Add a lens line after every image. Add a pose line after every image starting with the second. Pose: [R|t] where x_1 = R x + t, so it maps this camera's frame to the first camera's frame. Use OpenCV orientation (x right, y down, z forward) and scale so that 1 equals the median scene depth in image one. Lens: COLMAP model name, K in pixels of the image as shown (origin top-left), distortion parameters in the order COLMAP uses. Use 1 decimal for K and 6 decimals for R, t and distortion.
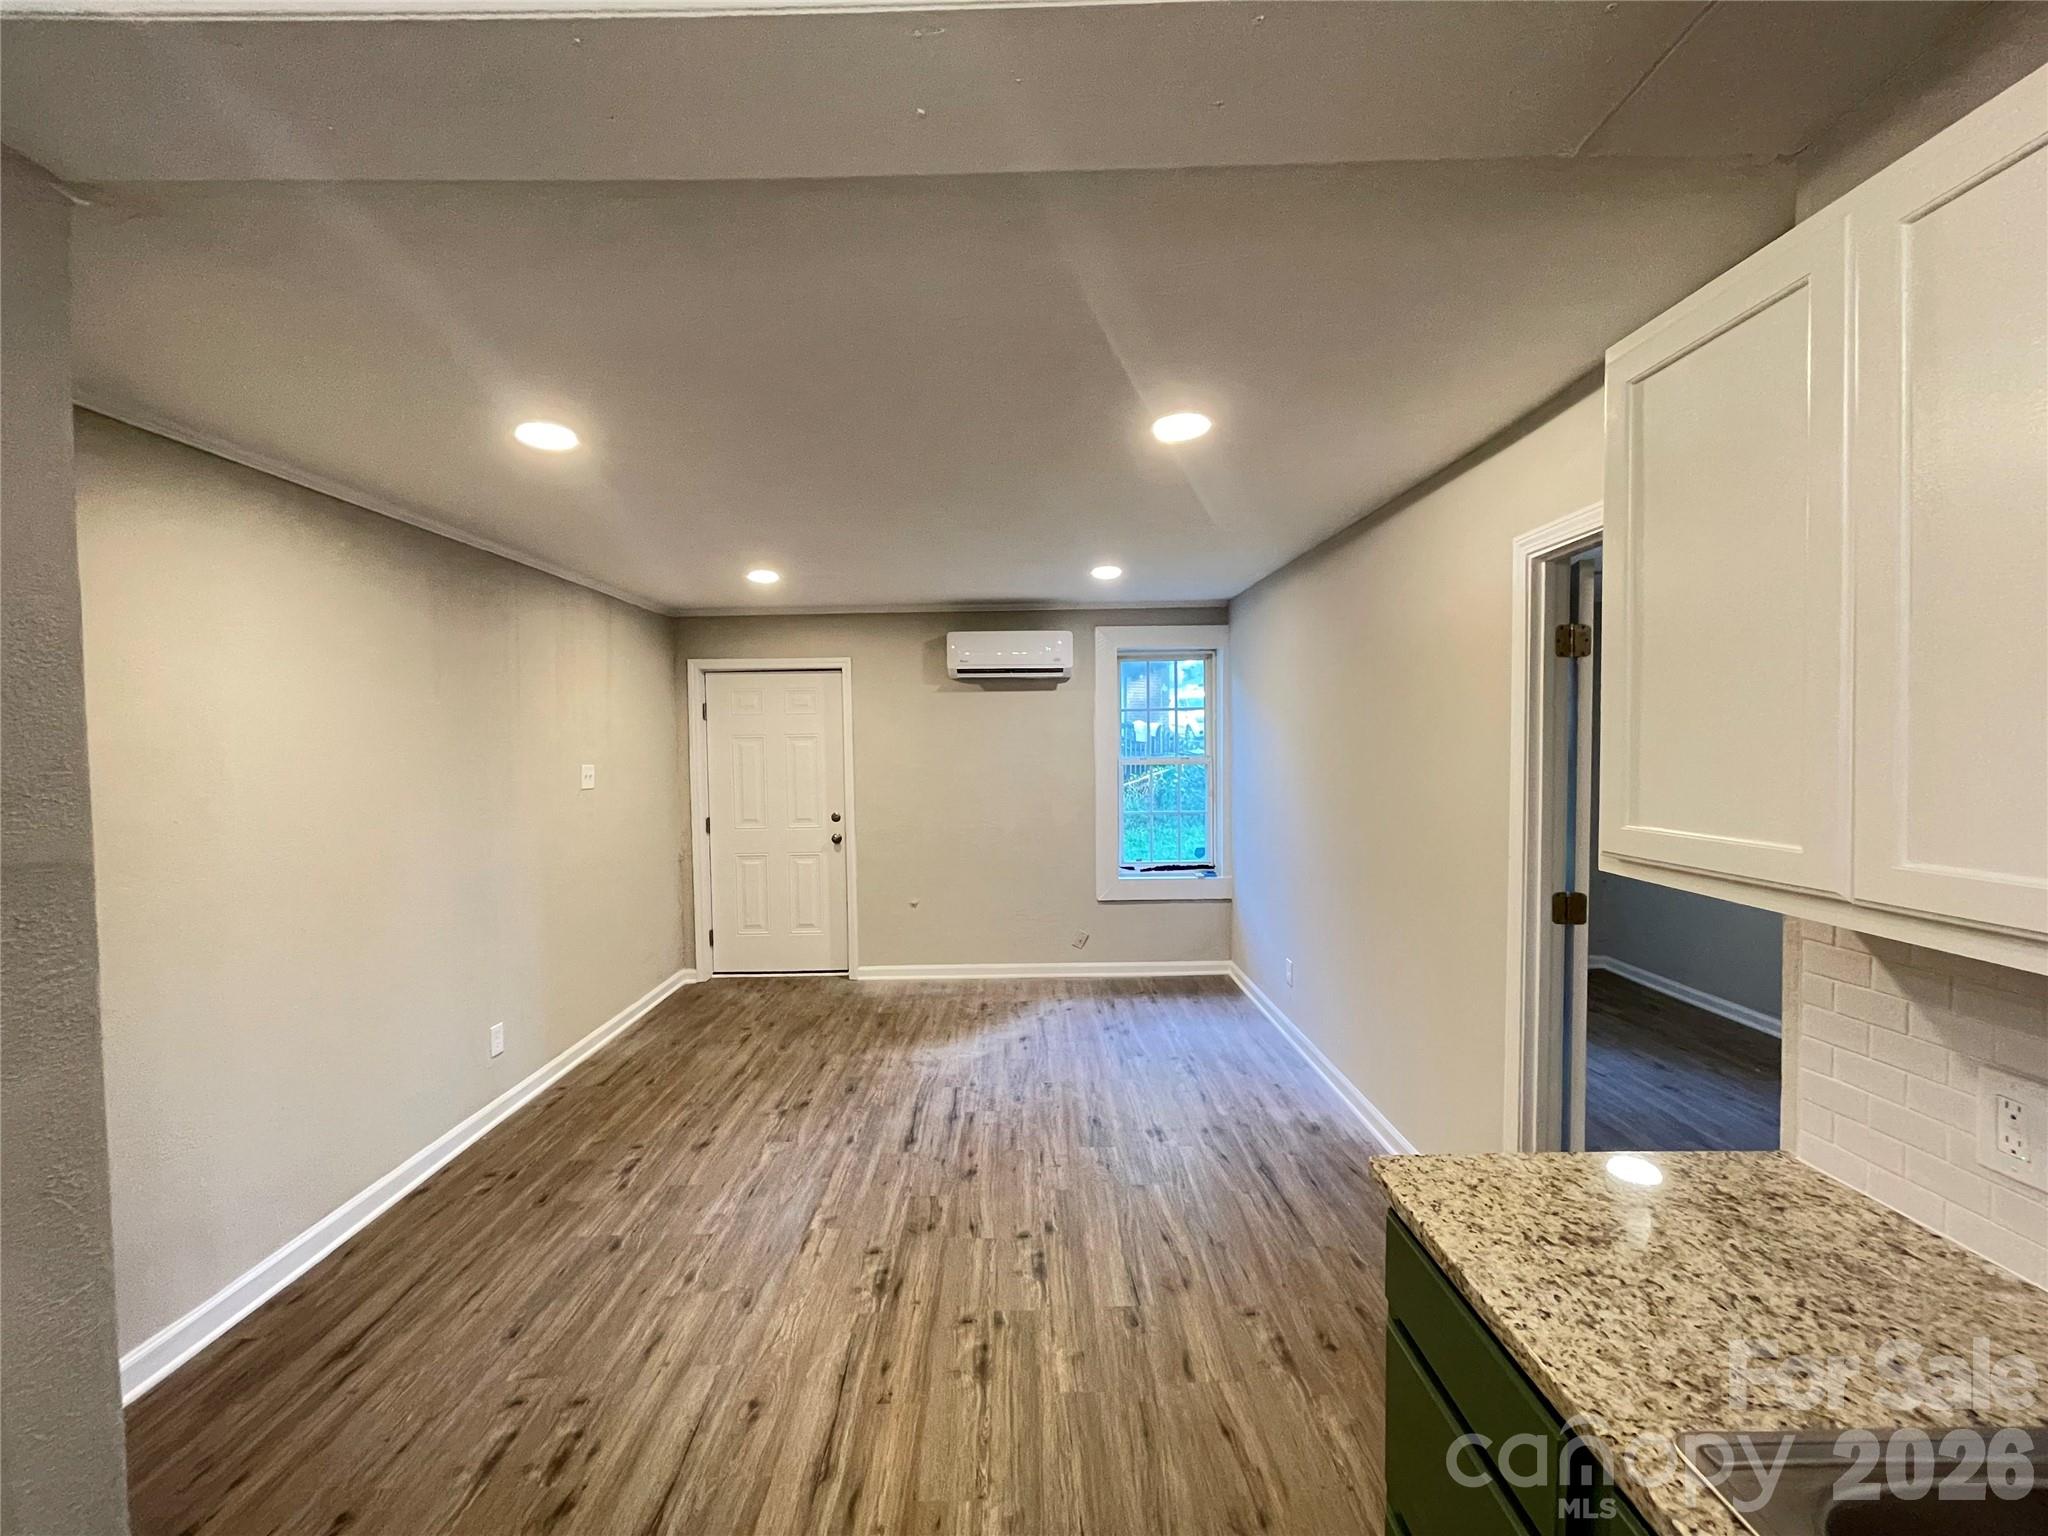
lens RADIAL K [[822.9, 0, 1016.6], [0, 822.9, 772.0], [0, 0, 1]] dist [-0.001330, 0.001033]
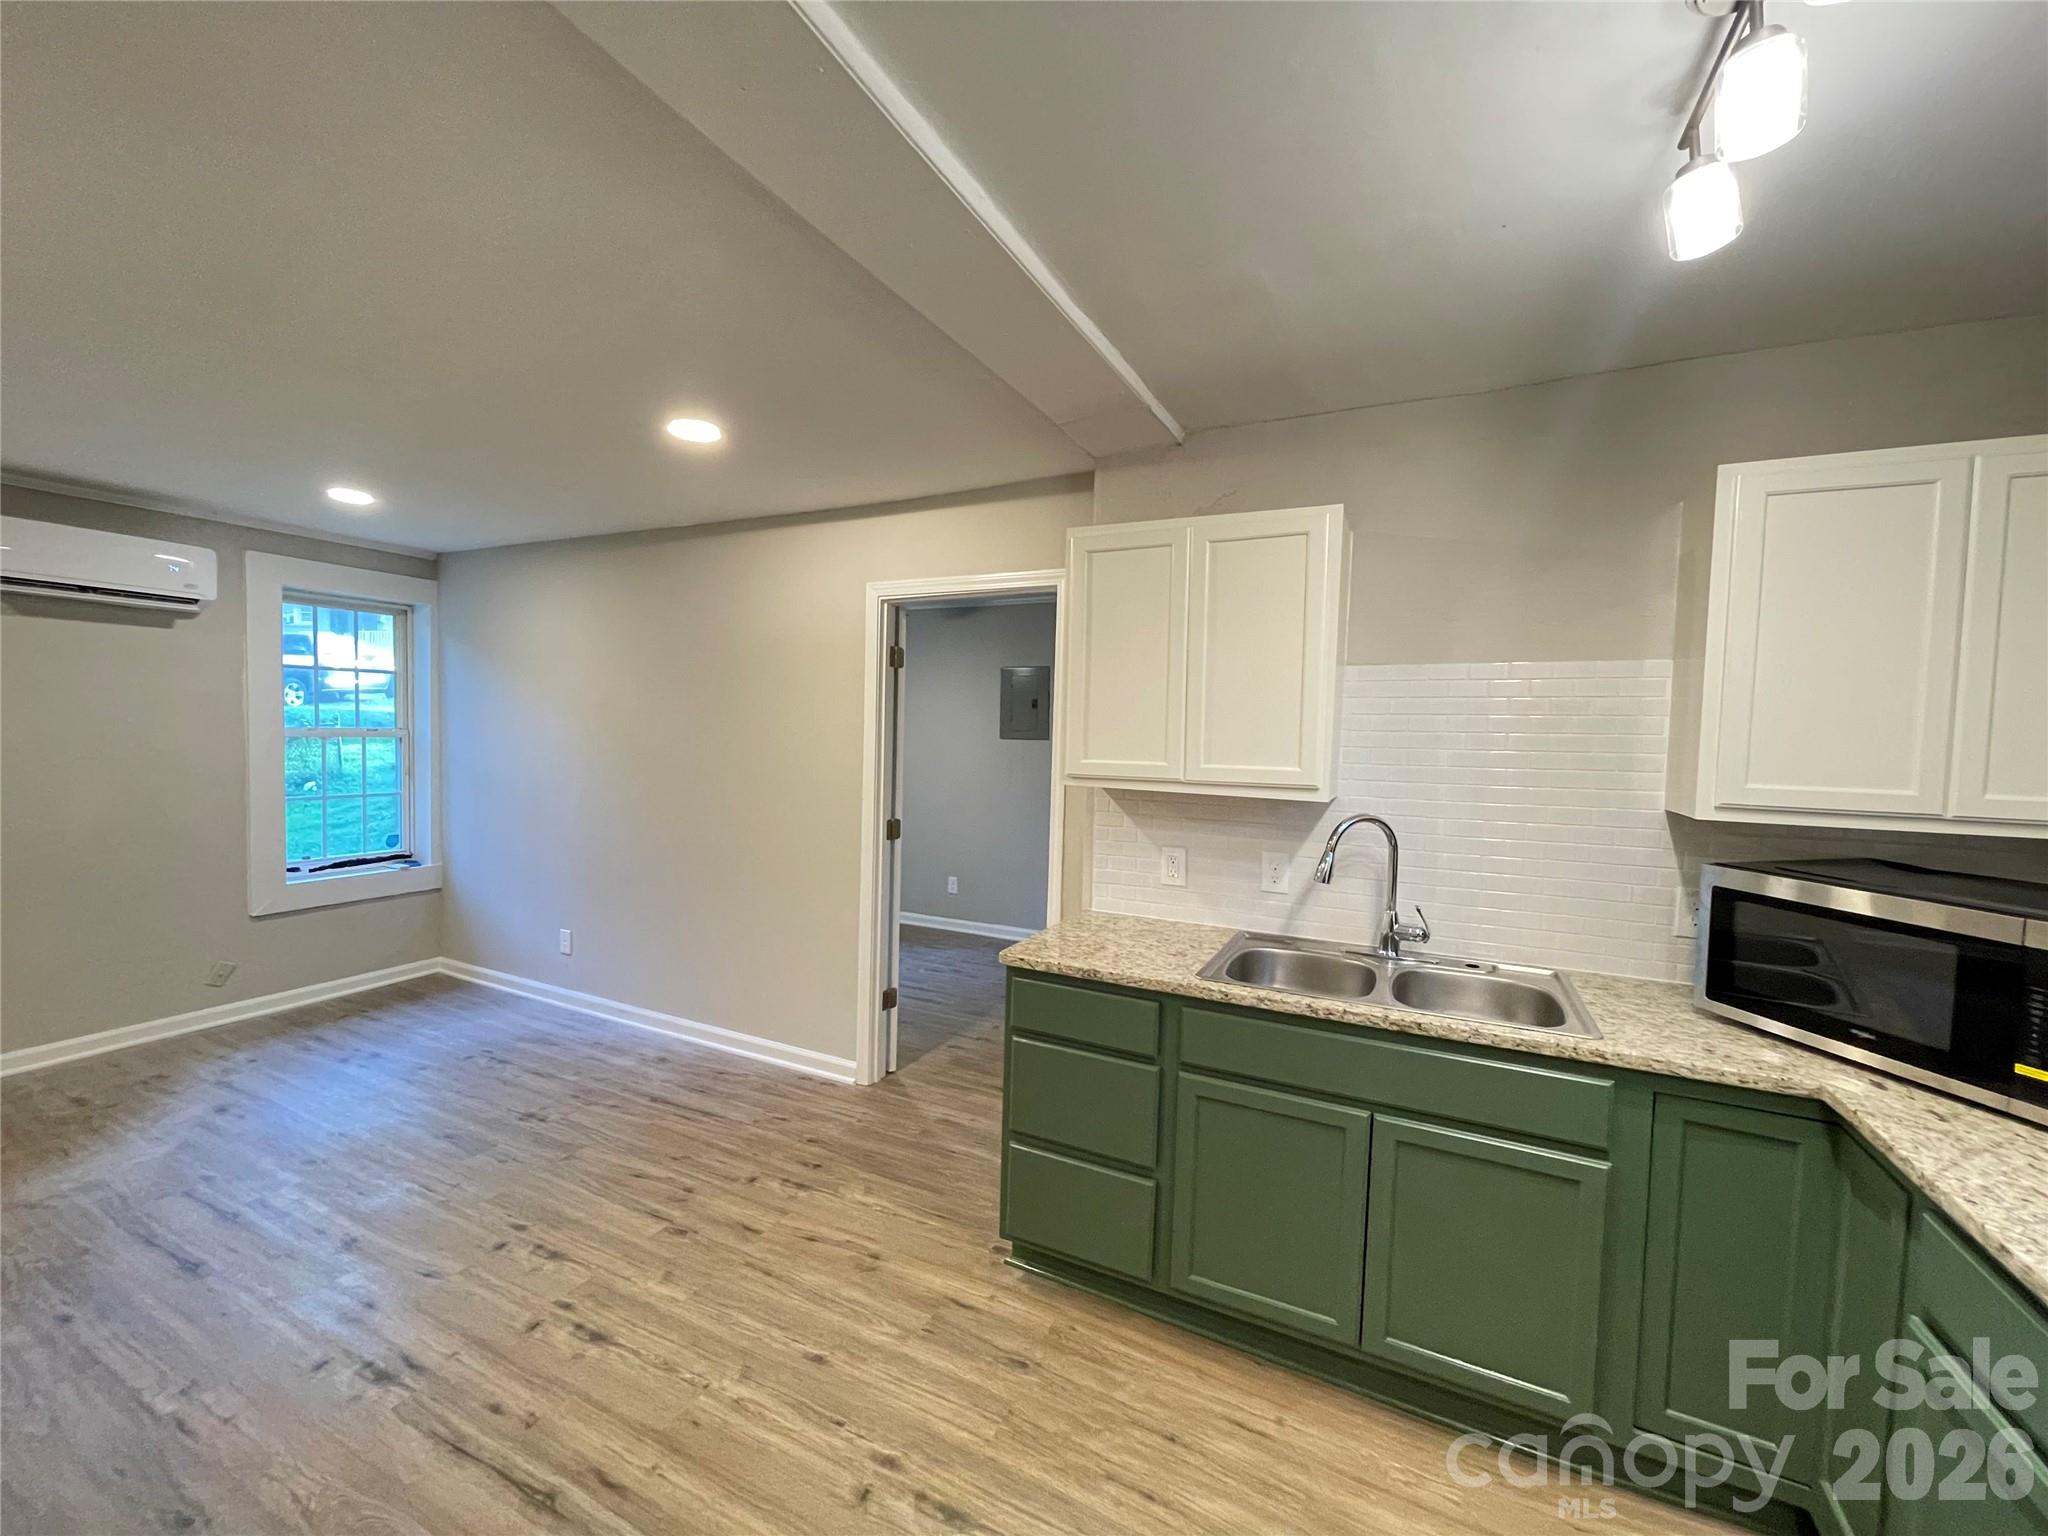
lens RADIAL K [[822.9, 0, 1004.3], [0, 822.9, 770.6], [0, 0, 1]] dist [-0.001330, 0.001033]
pose [[0.454223, -0.017774, 0.890711, -0.513834], [0.002764, 0.999824, 0.018541, 0.022371], [-0.890884, -0.005960, 0.454192, 0.091499]]
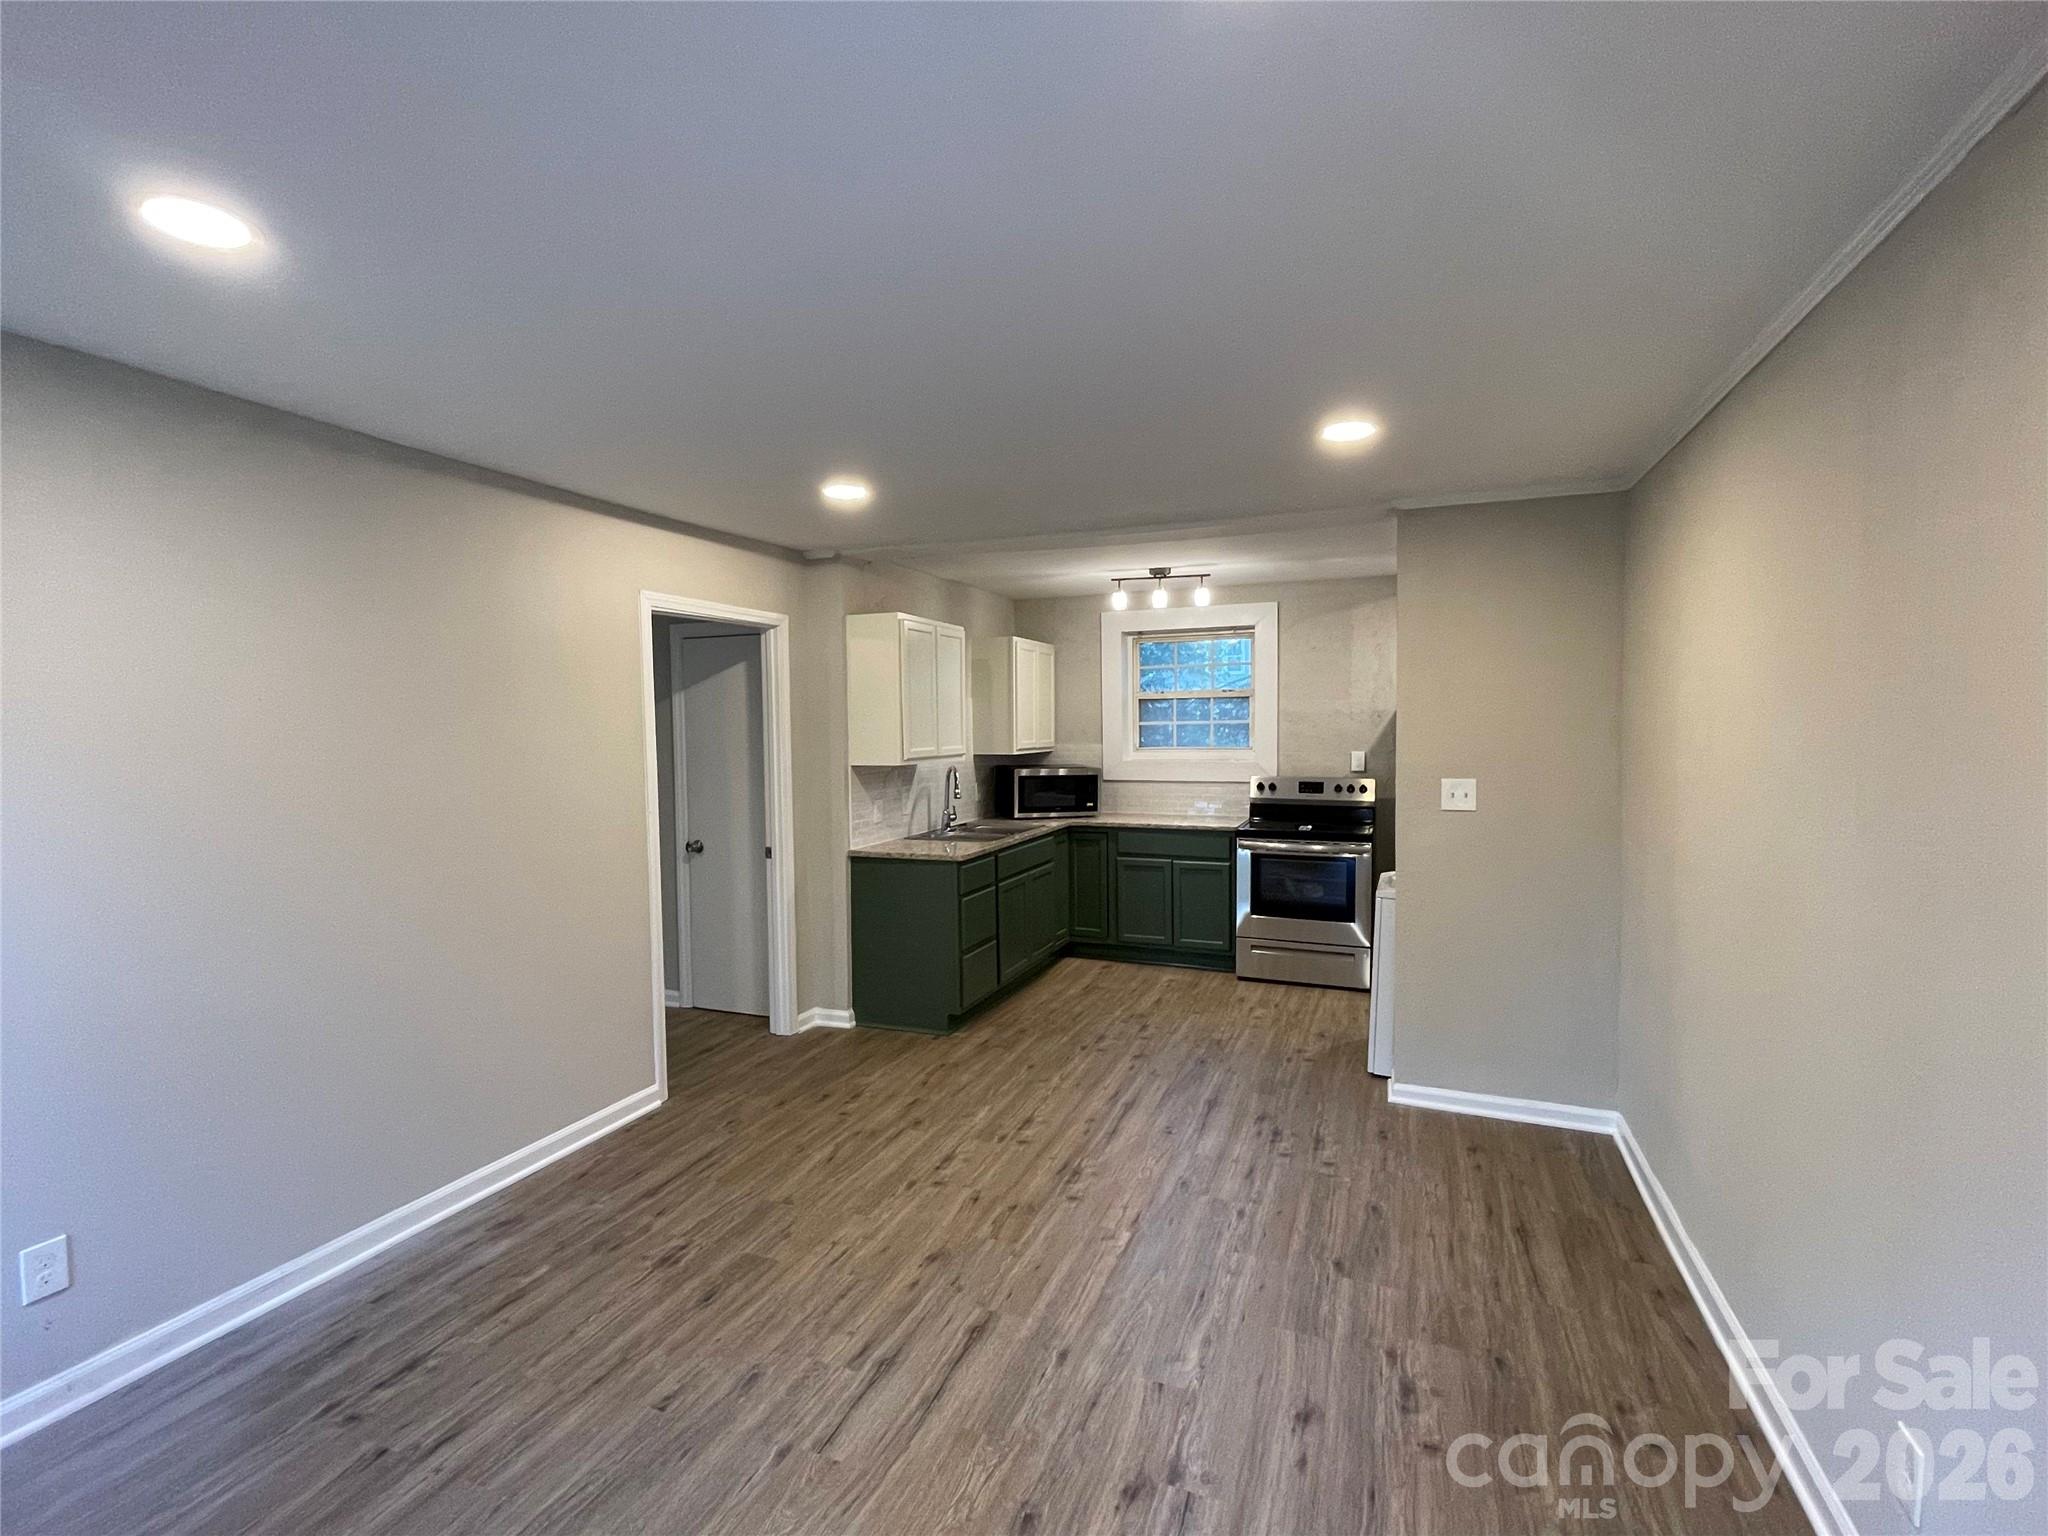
lens RADIAL K [[948.9, 0, 1004.0], [0, 948.9, 776.9], [0, 0, 1]] dist [-0.002462, 0.000189]
pose [[-0.920480, 0.001217, 0.390787, -0.532159], [0.037918, 0.995555, 0.086214, -0.066933], [-0.388945, 0.094177, -0.916435, 1.962977]]
